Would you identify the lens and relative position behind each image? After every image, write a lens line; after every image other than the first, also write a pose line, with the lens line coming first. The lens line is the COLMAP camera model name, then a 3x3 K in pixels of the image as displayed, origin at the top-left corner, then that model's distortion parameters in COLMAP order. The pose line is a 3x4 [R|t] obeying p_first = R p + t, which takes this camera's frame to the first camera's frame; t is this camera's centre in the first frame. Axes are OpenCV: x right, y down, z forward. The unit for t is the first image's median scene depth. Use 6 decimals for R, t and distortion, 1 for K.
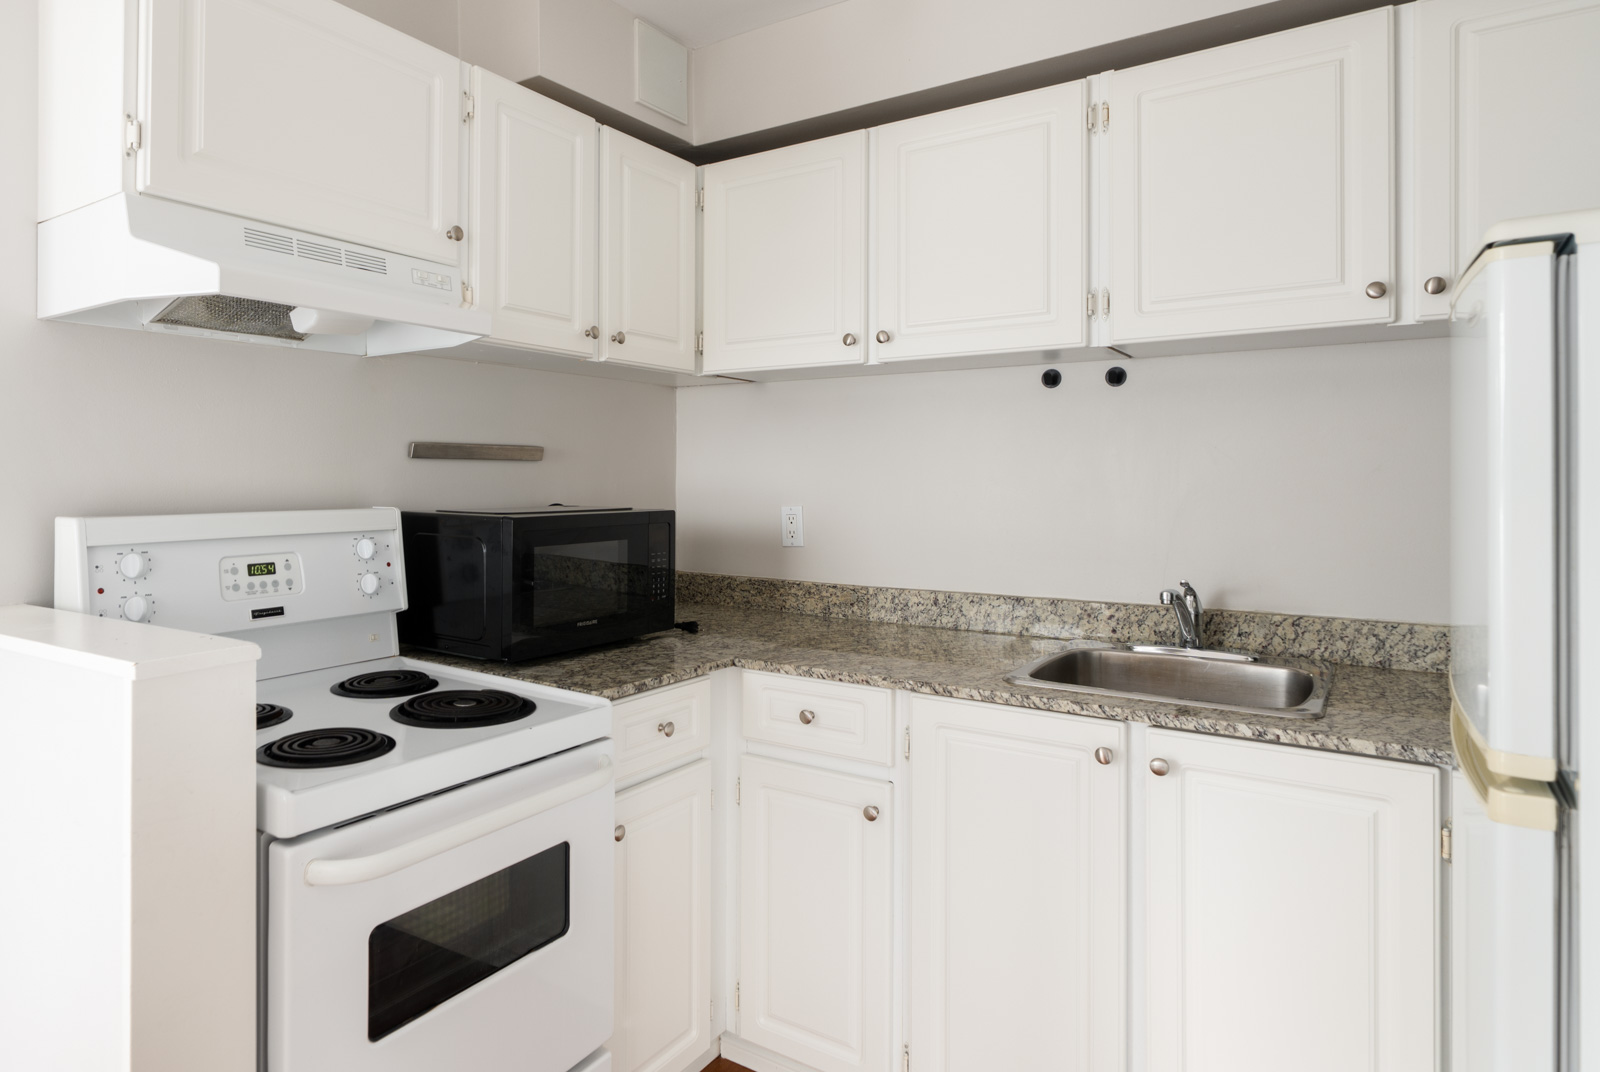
lens RADIAL K [[956.4, 0, 717.6], [0, 956.4, 473.3], [0, 0, 1]] dist [0.005636, -0.000542]
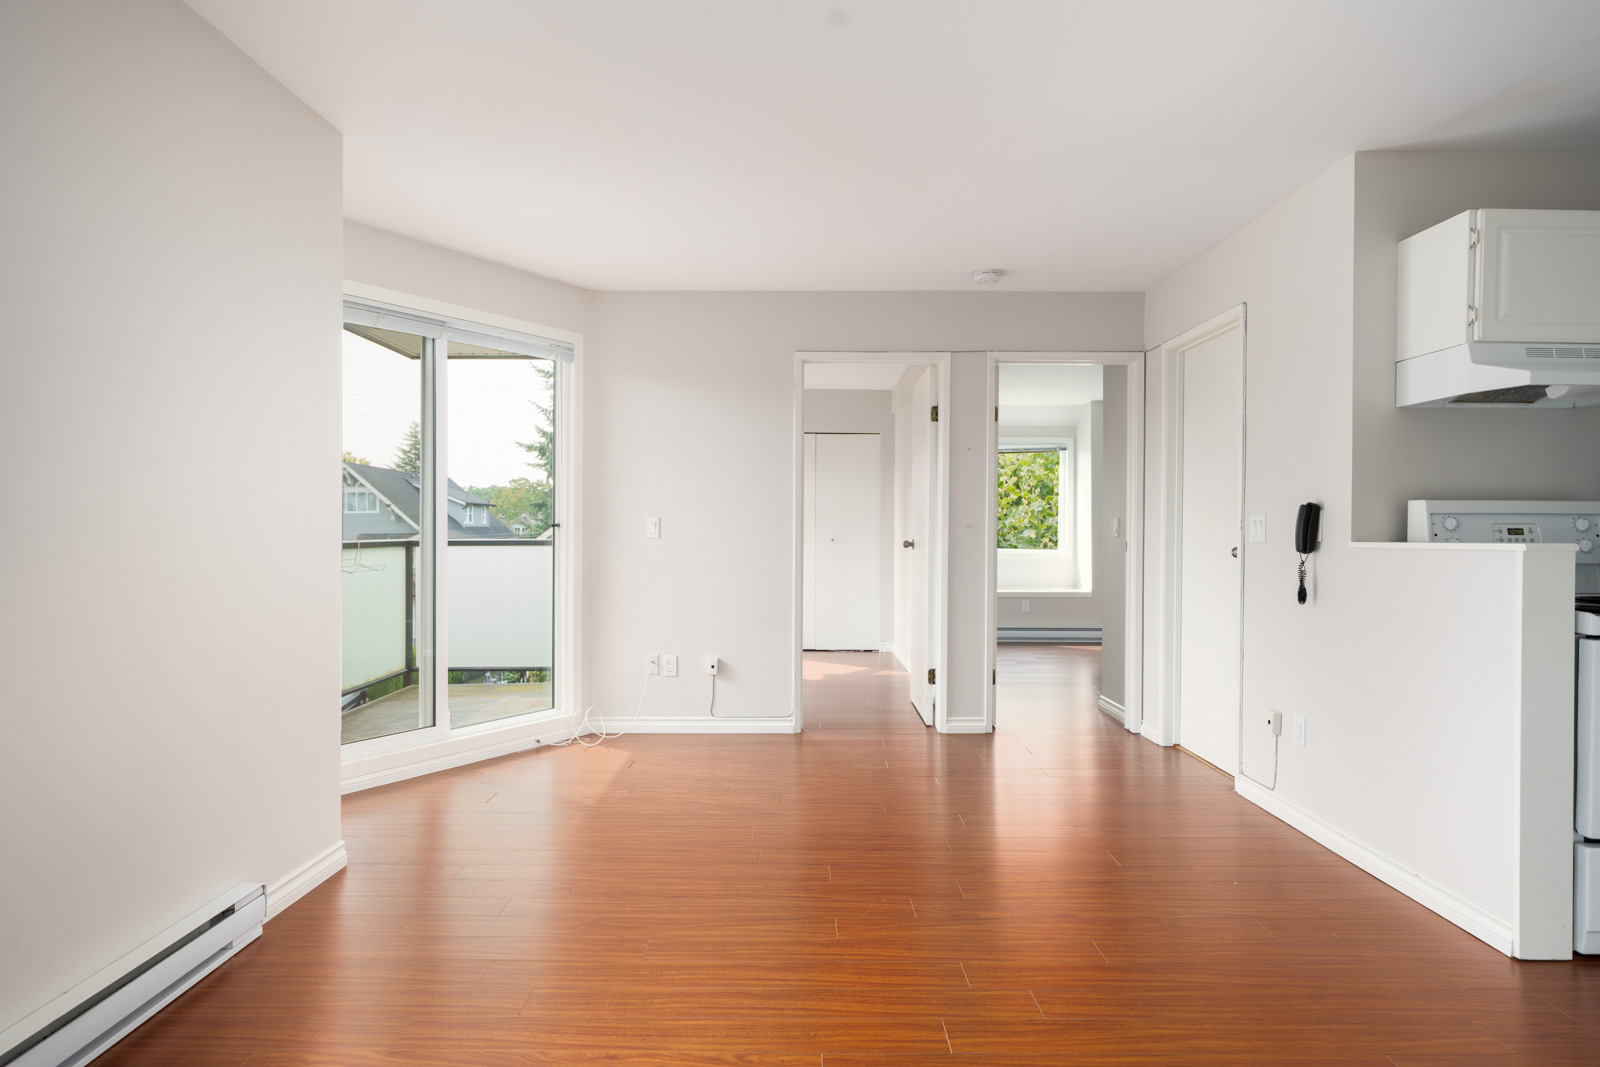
lens RADIAL K [[839.3, 0, 794.4], [0, 839.3, 532.2], [0, 0, 1]] dist [0.000174, -0.000081]
pose [[0.575425, 0.006466, -0.817829, 0.033600], [-0.002502, 0.999978, 0.006146, 0.083632], [0.817851, -0.001490, 0.575429, -0.908871]]
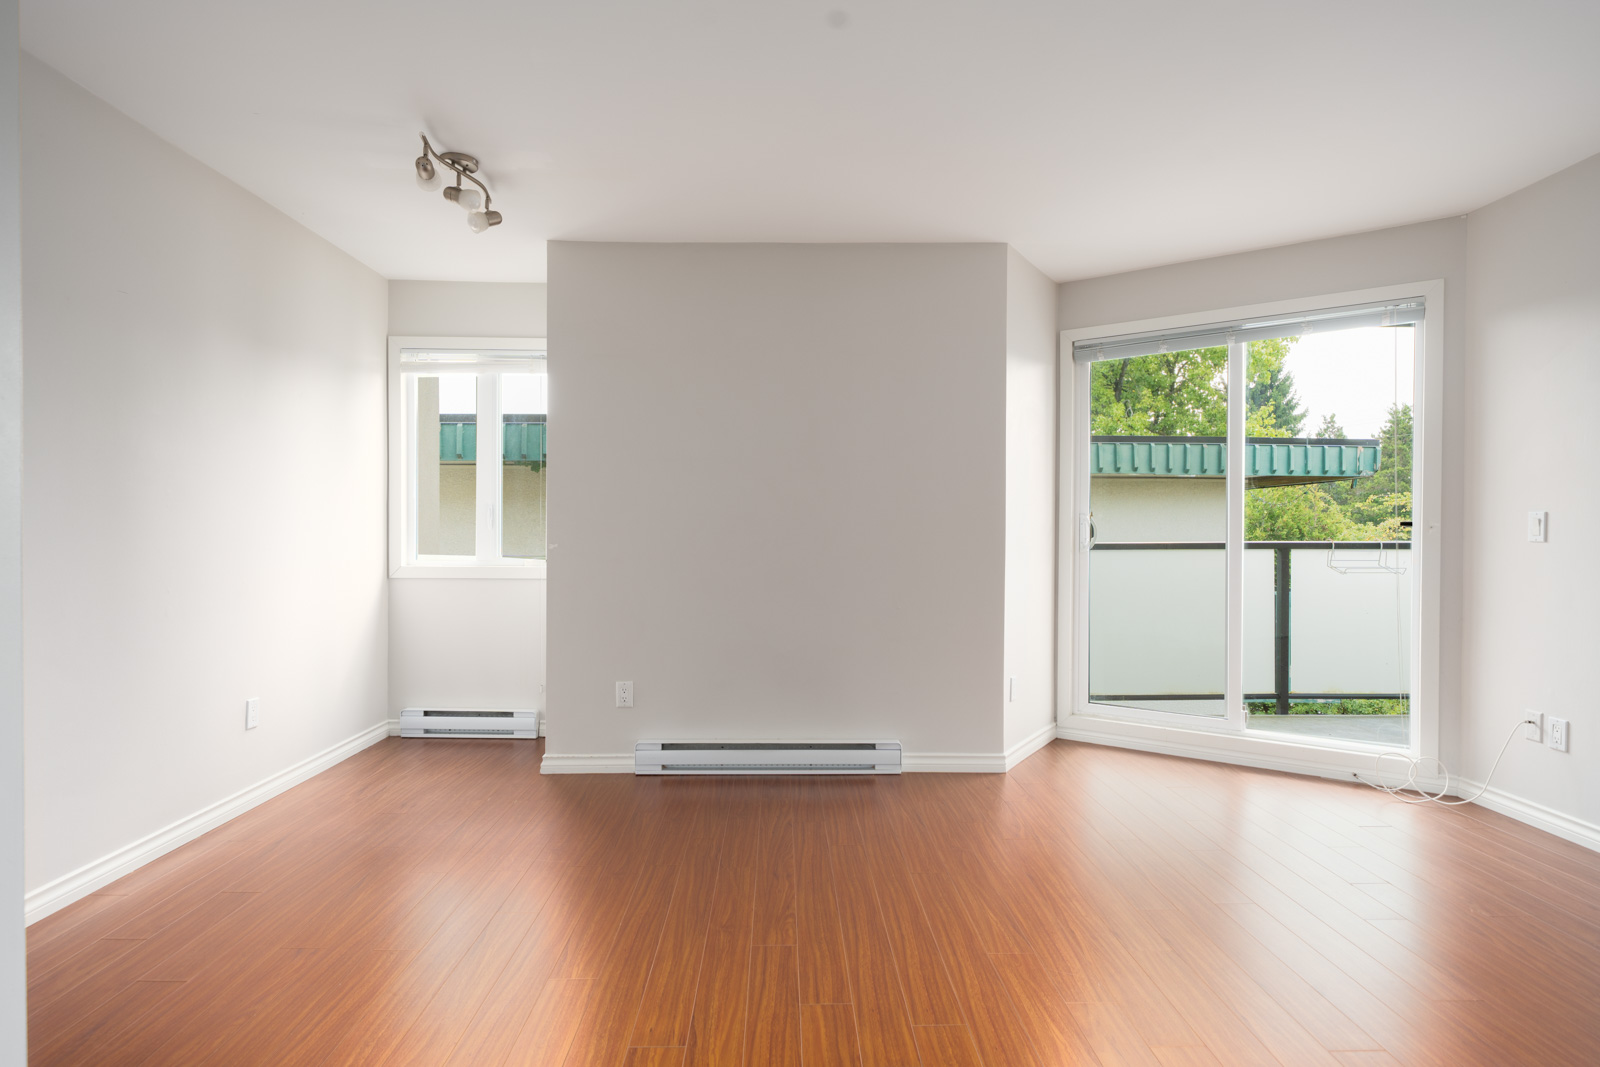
lens RADIAL K [[837.1, 0, 800.4], [0, 837.1, 530.4], [0, 0, 1]] dist [0.000635, 0.000438]
pose [[-0.803446, 0.001352, -0.595376, -0.020114], [-0.000270, 0.999996, 0.002636, 0.089528], [0.595378, 0.002278, -0.803443, 0.566892]]
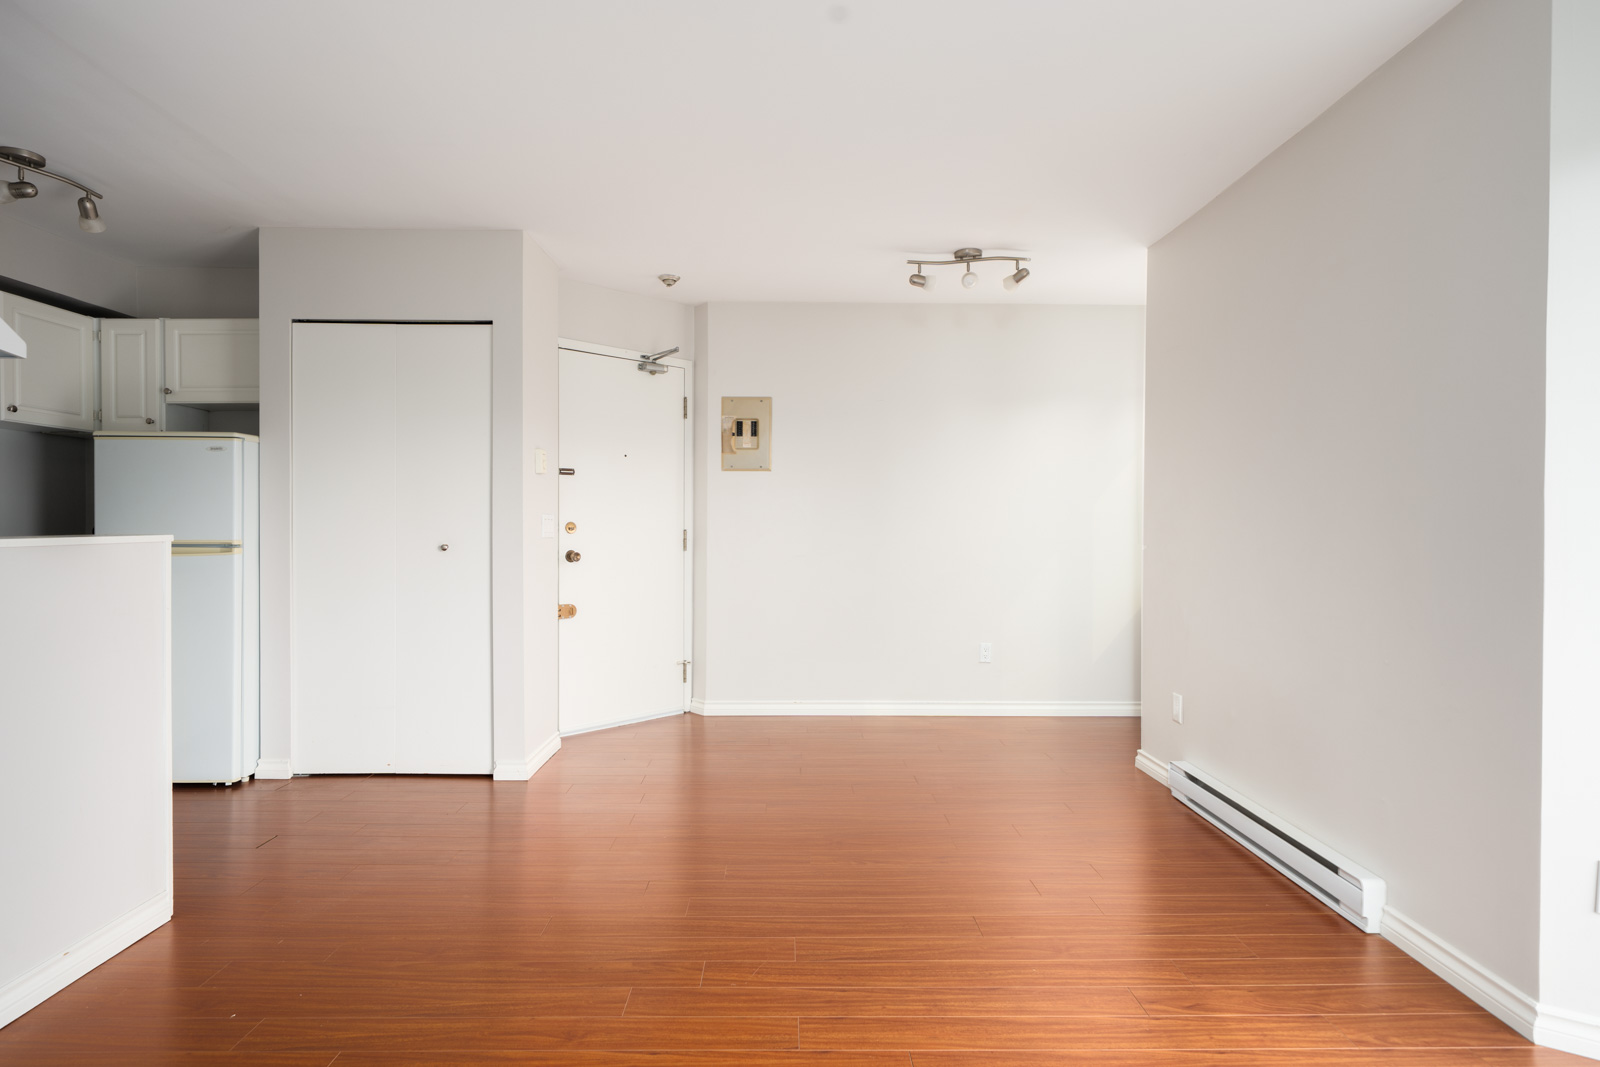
lens RADIAL K [[839.3, 0, 794.4], [0, 839.3, 532.2], [0, 0, 1]] dist [0.000174, -0.000081]
pose [[-0.586006, -0.006991, 0.810277, -1.833017], [-0.004389, 0.999975, 0.005454, 0.088205], [-0.810295, -0.000360, -0.586022, 0.501734]]
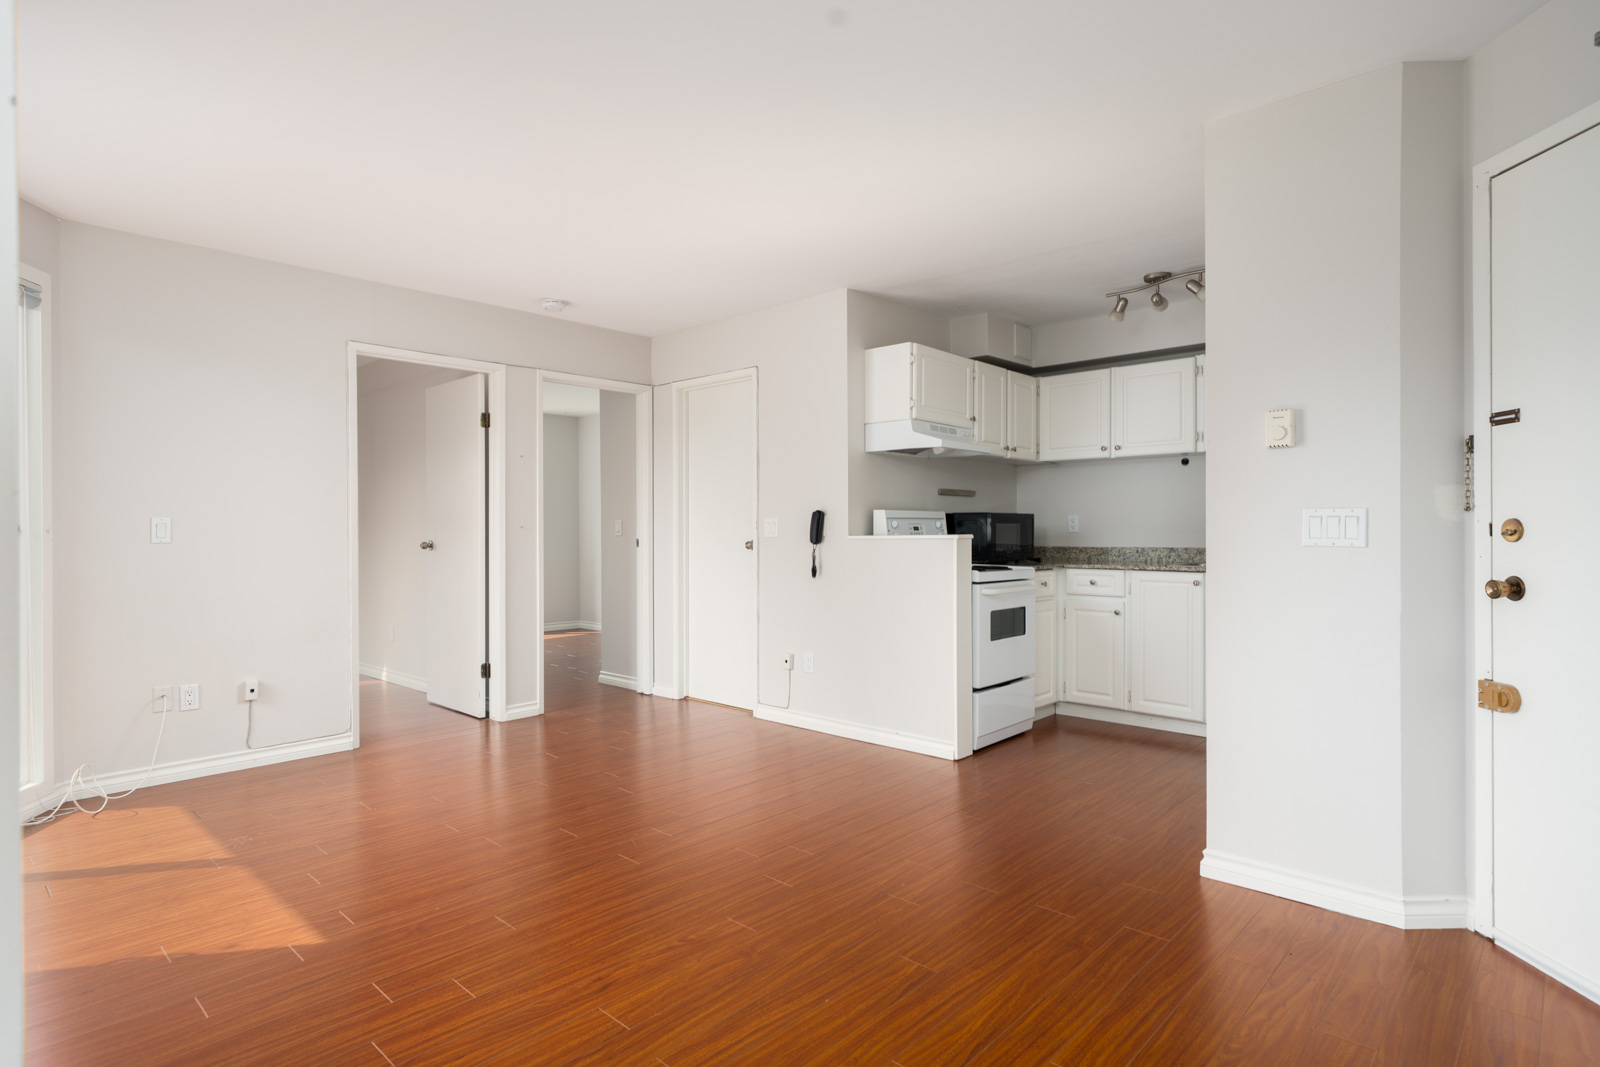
lens RADIAL K [[837.1, 0, 800.4], [0, 837.1, 530.4], [0, 0, 1]] dist [0.000635, 0.000438]
pose [[0.990622, -0.002851, -0.136603, -0.419940], [0.003262, 0.999991, 0.002788, 0.085828], [0.136594, -0.003208, 0.990622, -1.565206]]
